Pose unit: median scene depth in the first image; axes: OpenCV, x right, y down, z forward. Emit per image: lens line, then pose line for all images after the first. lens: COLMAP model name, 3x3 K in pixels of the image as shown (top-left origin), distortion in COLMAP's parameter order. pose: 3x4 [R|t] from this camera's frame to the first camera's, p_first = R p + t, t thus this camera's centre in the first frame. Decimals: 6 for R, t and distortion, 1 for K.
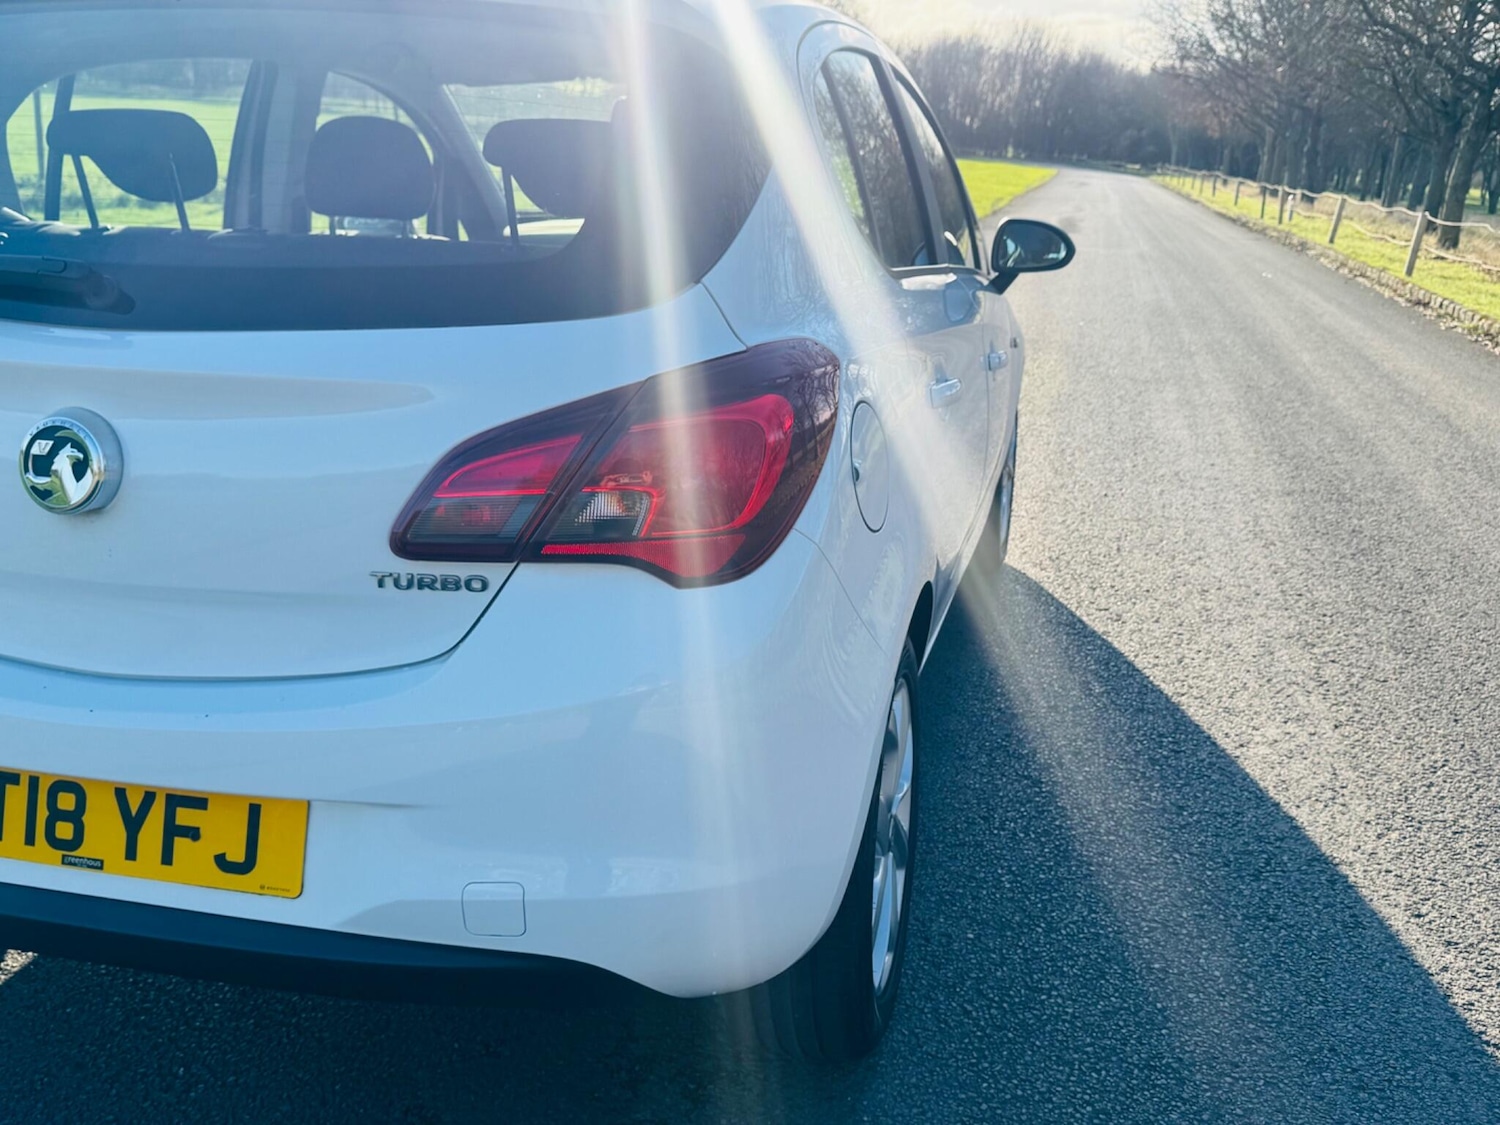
lens RADIAL K [[1465.7, 0, 750.0], [0, 1465.7, 562.5], [0, 0, 1]] dist [0.150929, -0.329776]
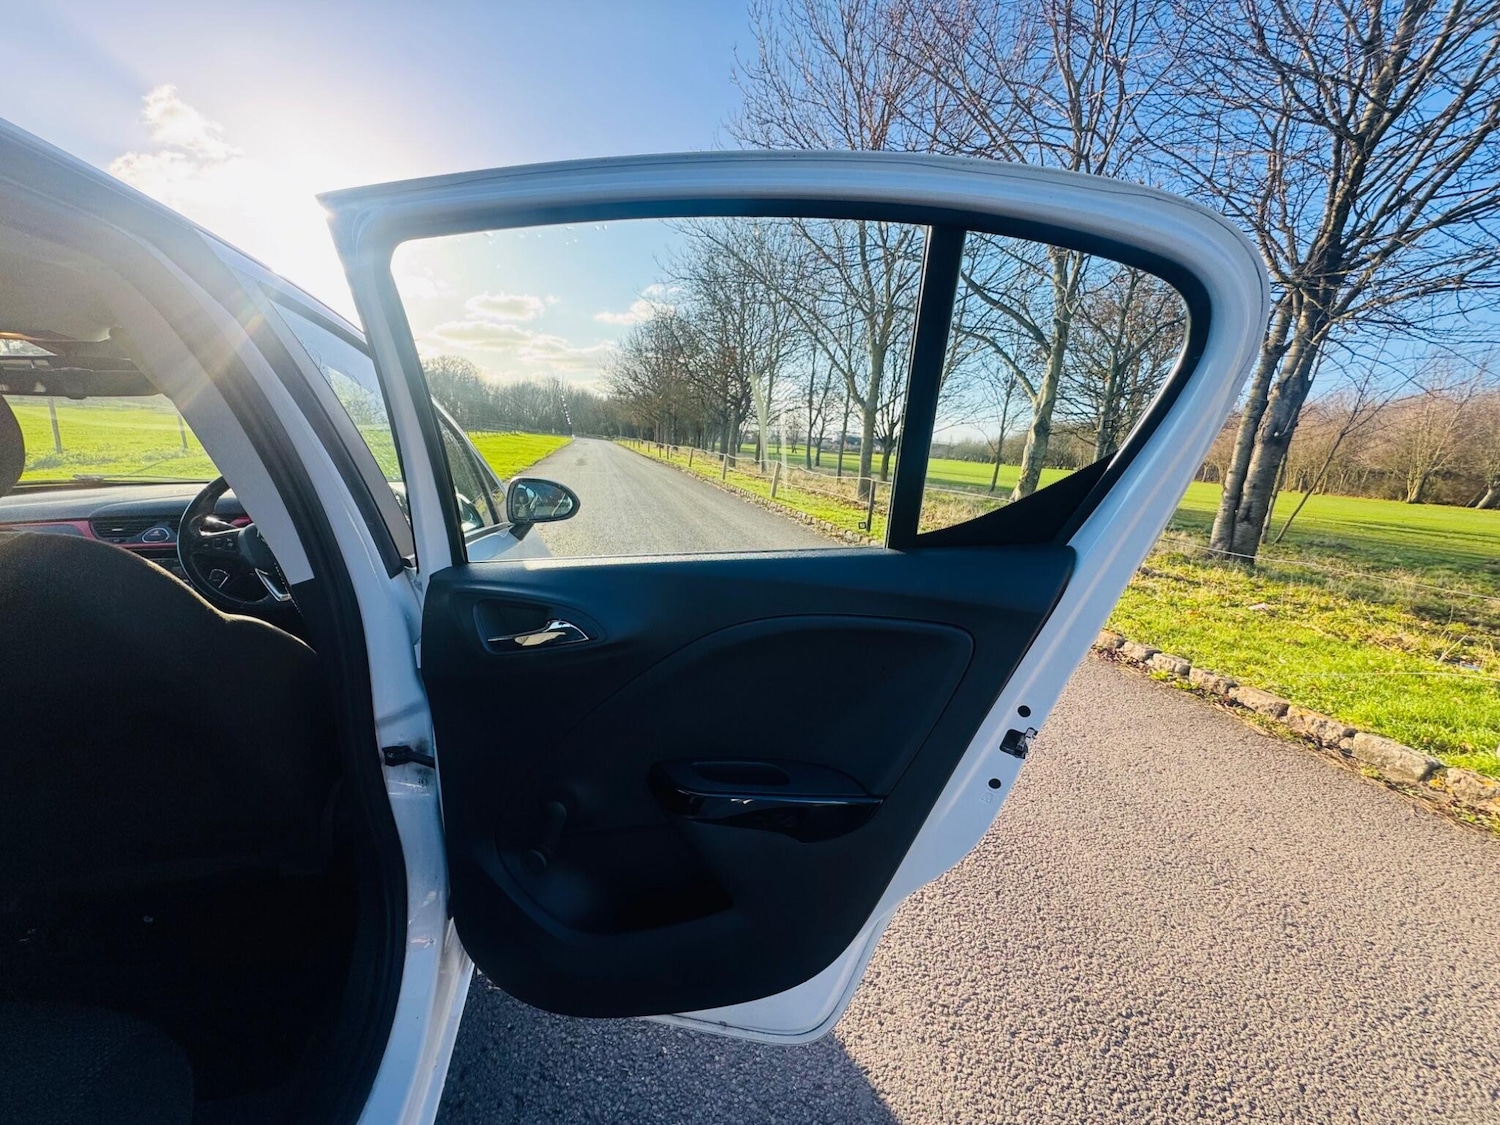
lens RADIAL K [[597.5, 0, 752.9], [0, 597.5, 563.4], [0, 0, 1]] dist [0.001563, 0.000200]
pose [[0.886149, -0.108176, 0.450597, 0.144027], [0.131408, 0.991117, -0.020489, -0.158529], [-0.444378, 0.077368, 0.892492, 0.615884]]
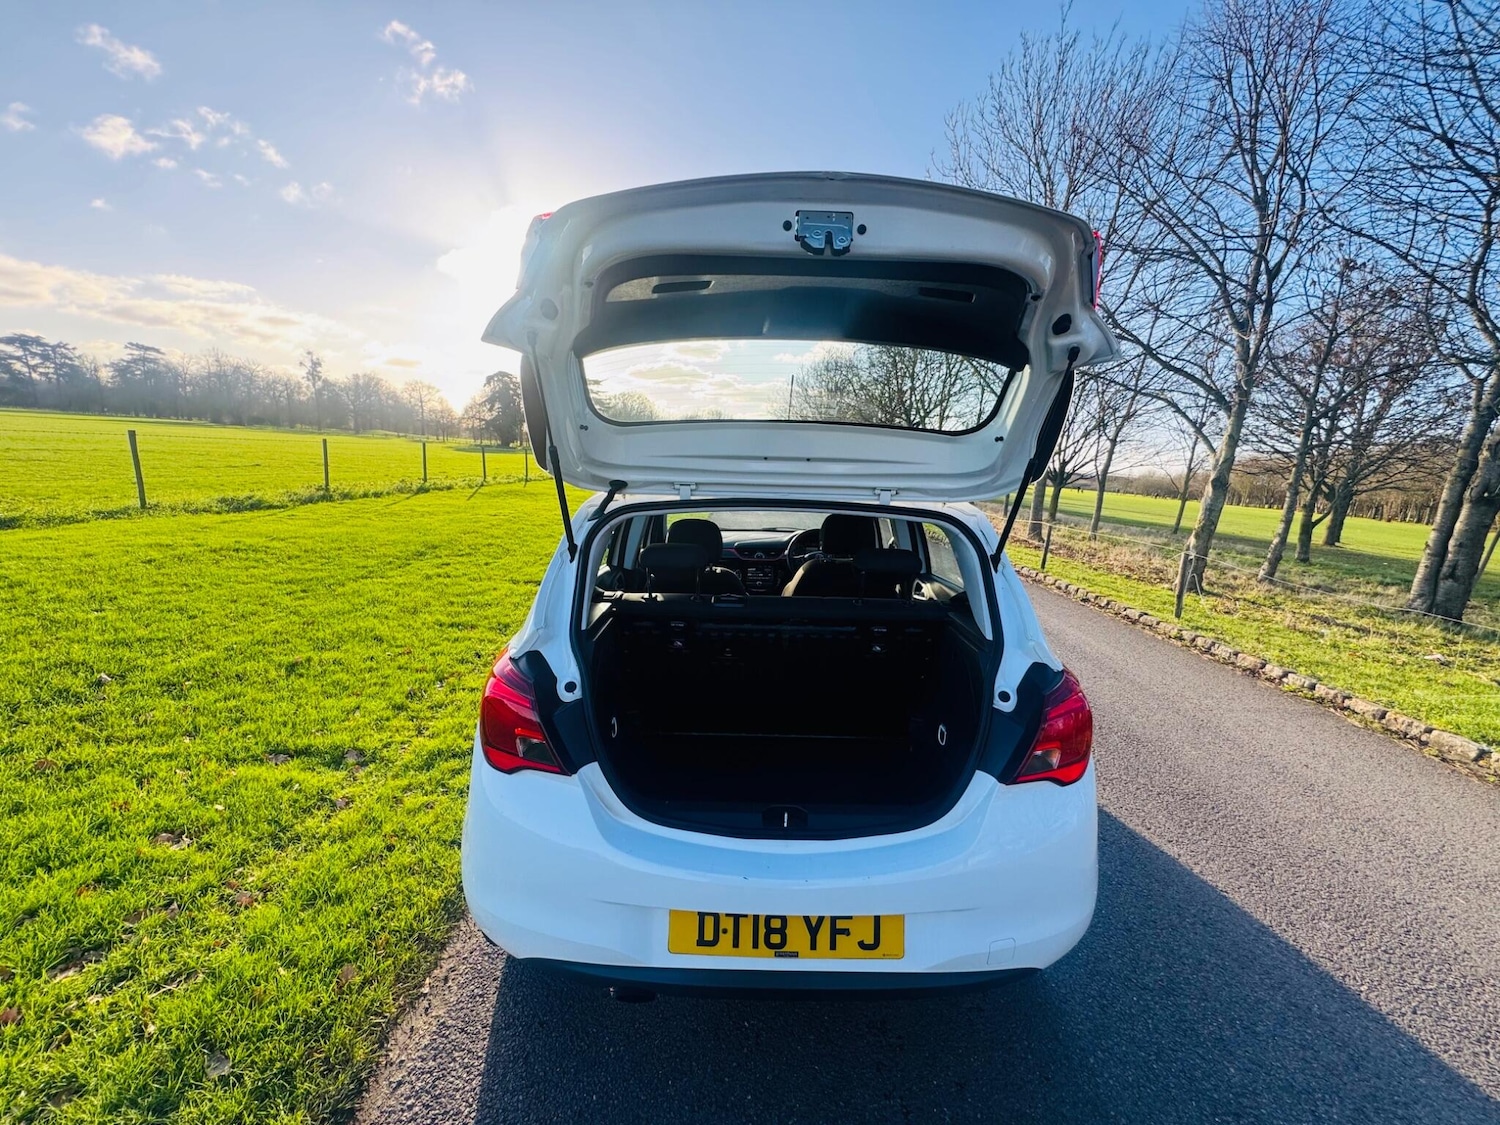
lens RADIAL K [[601.2, 0, 745.7], [0, 601.2, 559.0], [0, 0, 1]] dist [-0.000414, 0.000244]
pose [[0.973509, -0.038230, 0.225429, -0.357485], [0.061194, 0.993520, -0.095776, -0.134978], [-0.220306, 0.107034, 0.969541, 0.095819]]
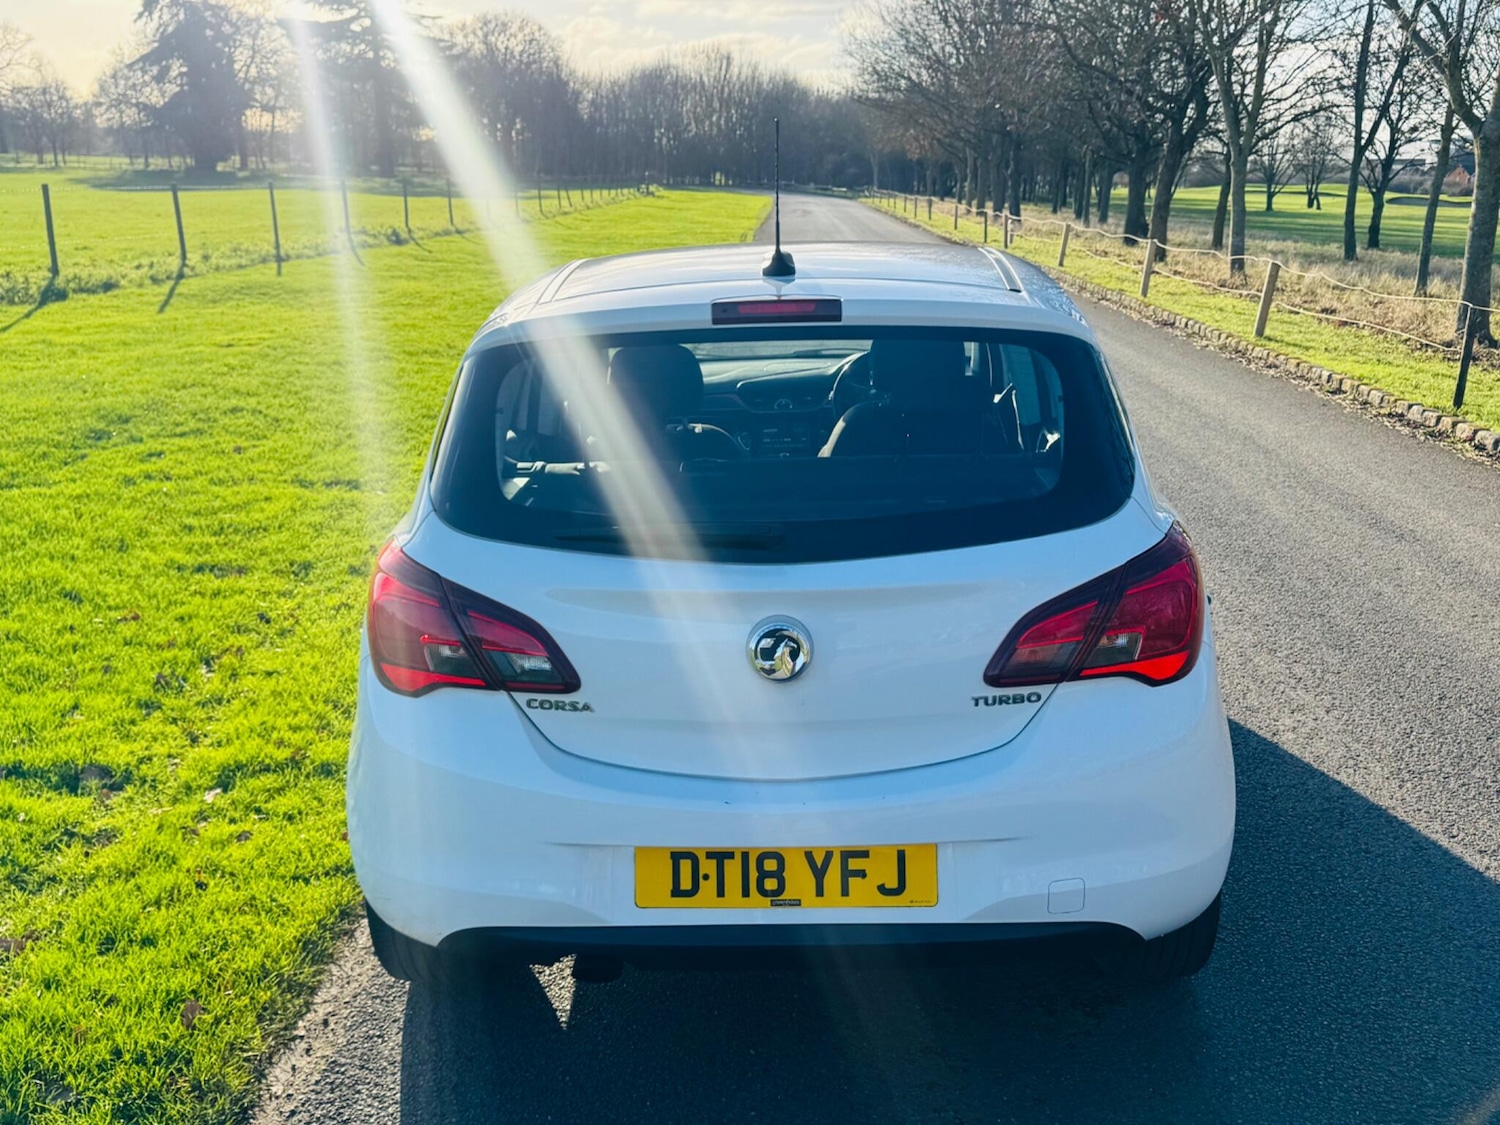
lens RADIAL K [[1465.7, 0, 750.0], [0, 1465.7, 562.5], [0, 0, 1]] dist [0.150929, -0.329776]
pose [[0.979084, -0.100228, 0.177054, -0.389962], [0.103026, 0.994656, -0.006654, -0.078958], [-0.175441, 0.024756, 0.984179, -0.280967]]
